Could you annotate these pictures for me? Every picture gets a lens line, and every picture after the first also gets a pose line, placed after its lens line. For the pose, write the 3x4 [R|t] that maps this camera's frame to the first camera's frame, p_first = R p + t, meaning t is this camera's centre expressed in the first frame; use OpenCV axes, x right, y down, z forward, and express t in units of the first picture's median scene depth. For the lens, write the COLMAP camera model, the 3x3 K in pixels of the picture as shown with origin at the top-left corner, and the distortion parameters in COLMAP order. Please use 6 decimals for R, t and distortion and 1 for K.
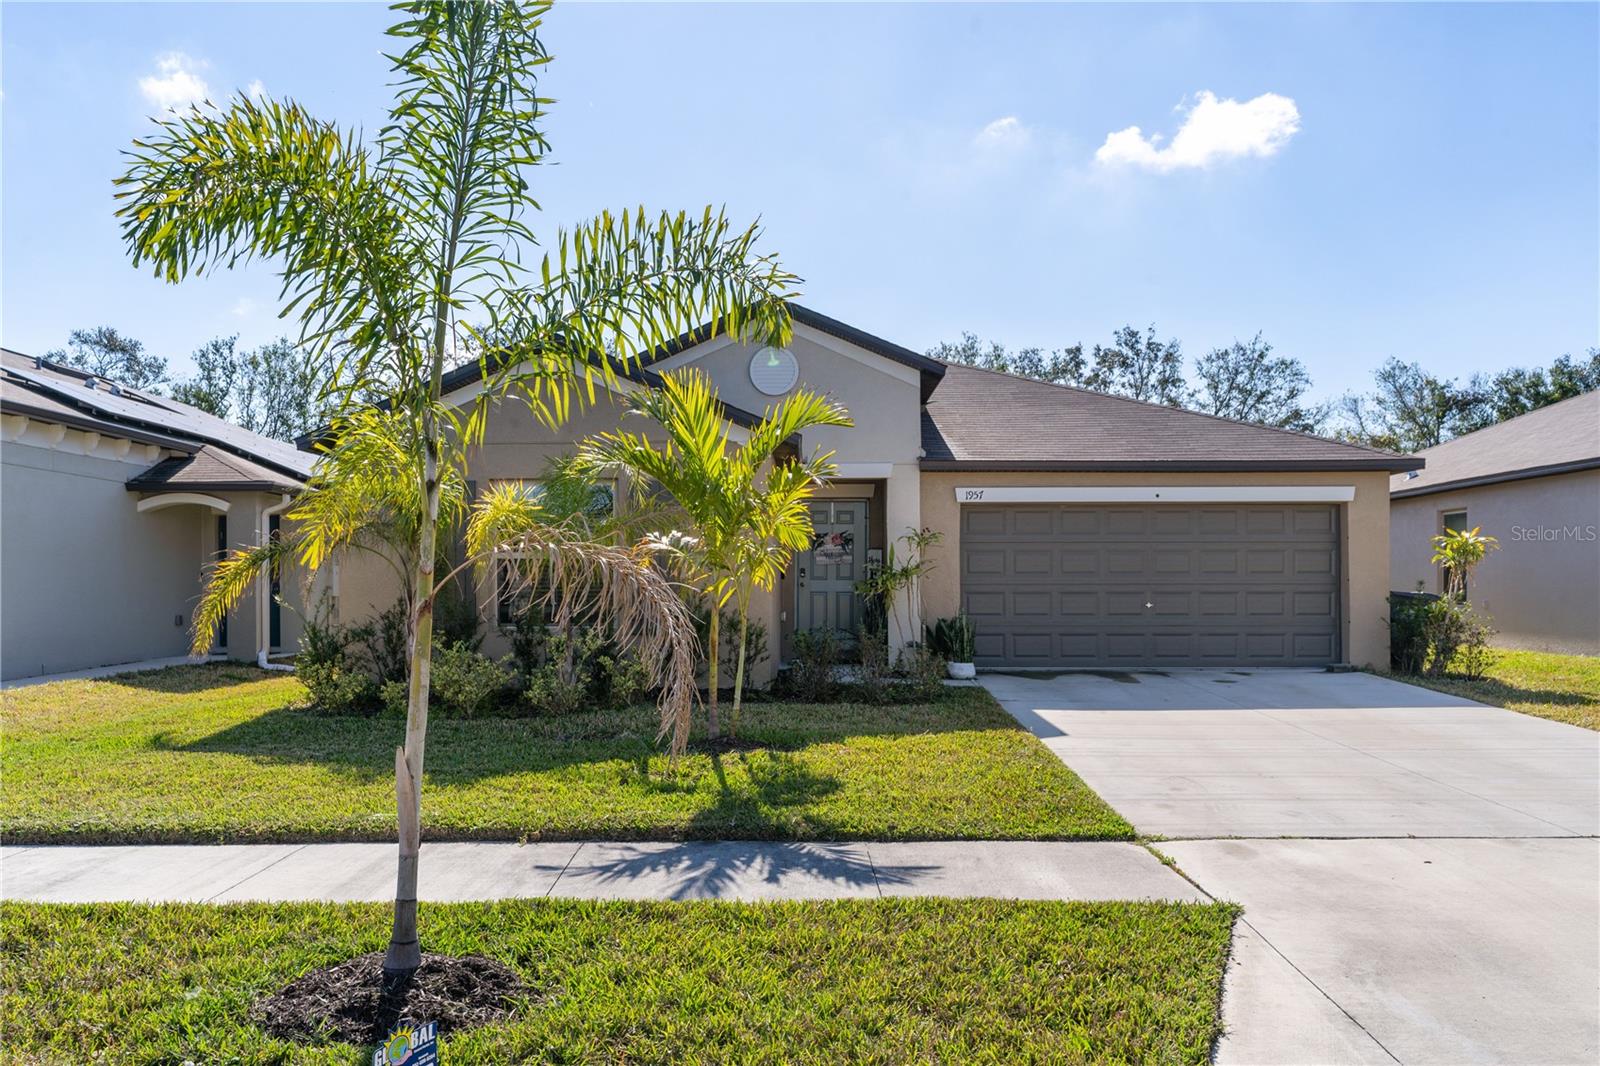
lens RADIAL K [[1308.2, 0, 799.4], [0, 1308.2, 578.4], [0, 0, 1]] dist [0.006877, -0.009777]
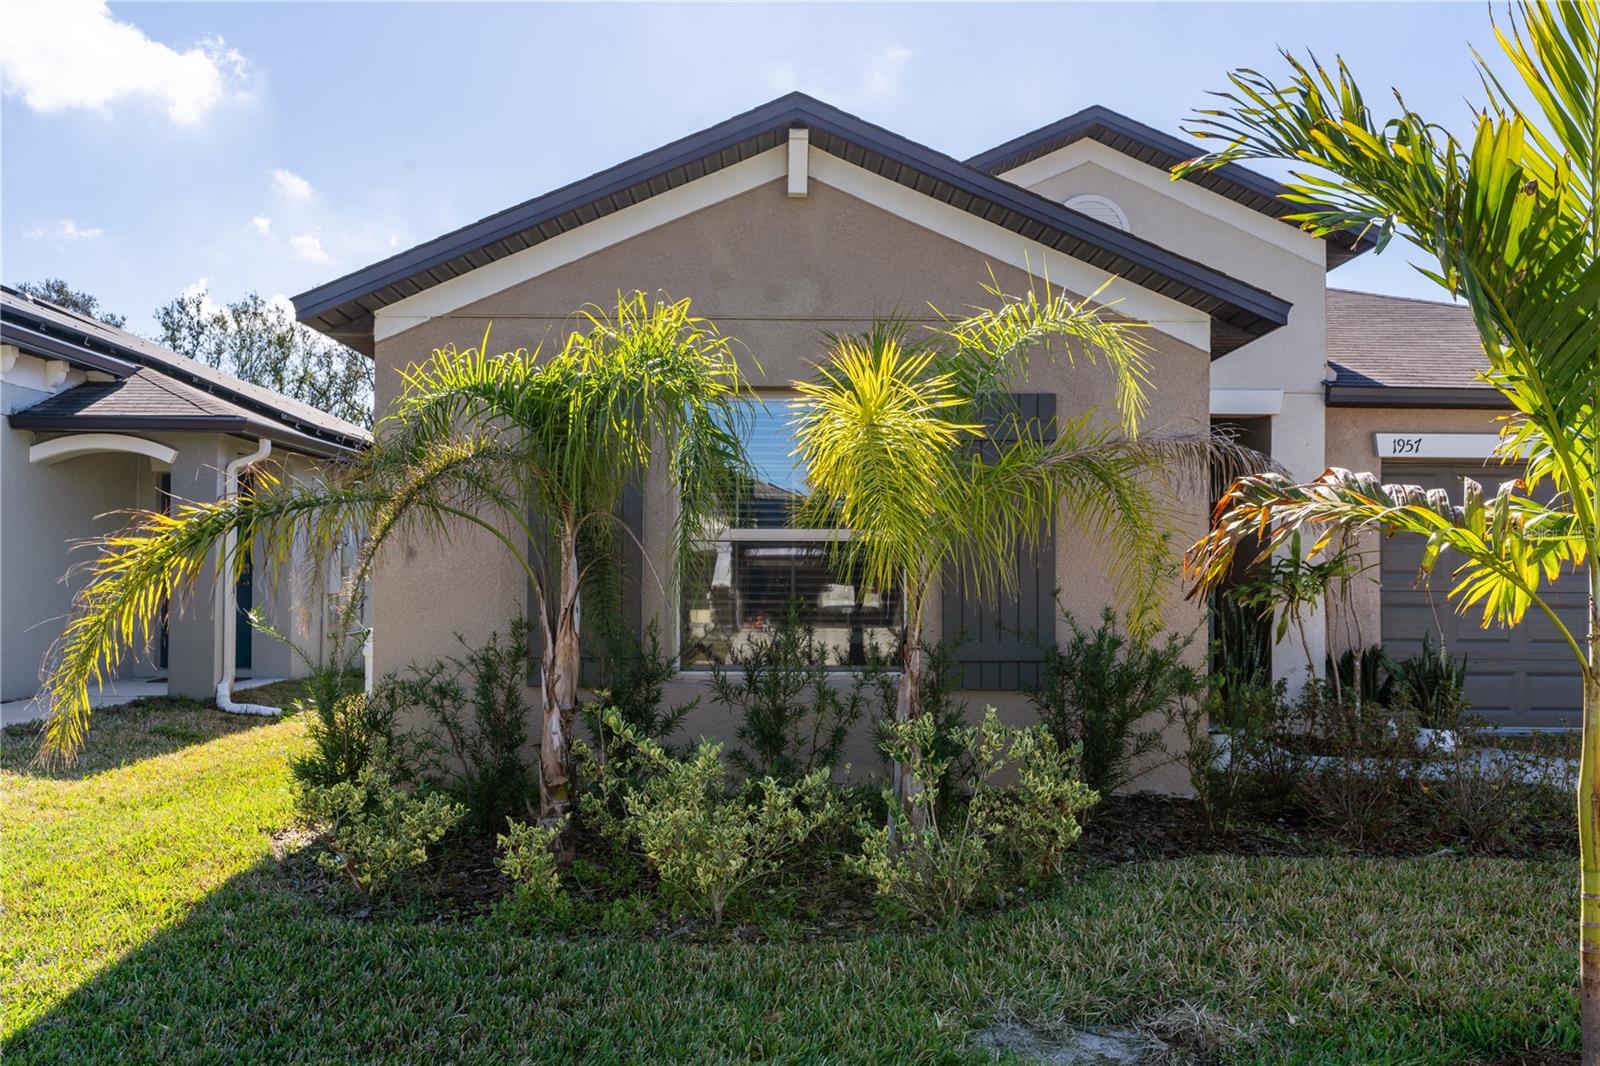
lens RADIAL K [[1271.8, 0, 797.4], [0, 1271.8, 550.9], [0, 0, 1]] dist [-0.001289, -0.001322]
pose [[0.999492, 0.010710, 0.030014, -0.153256], [-0.010326, 0.999863, -0.012903, -0.003604], [-0.030148, 0.012587, 0.999466, 0.379965]]
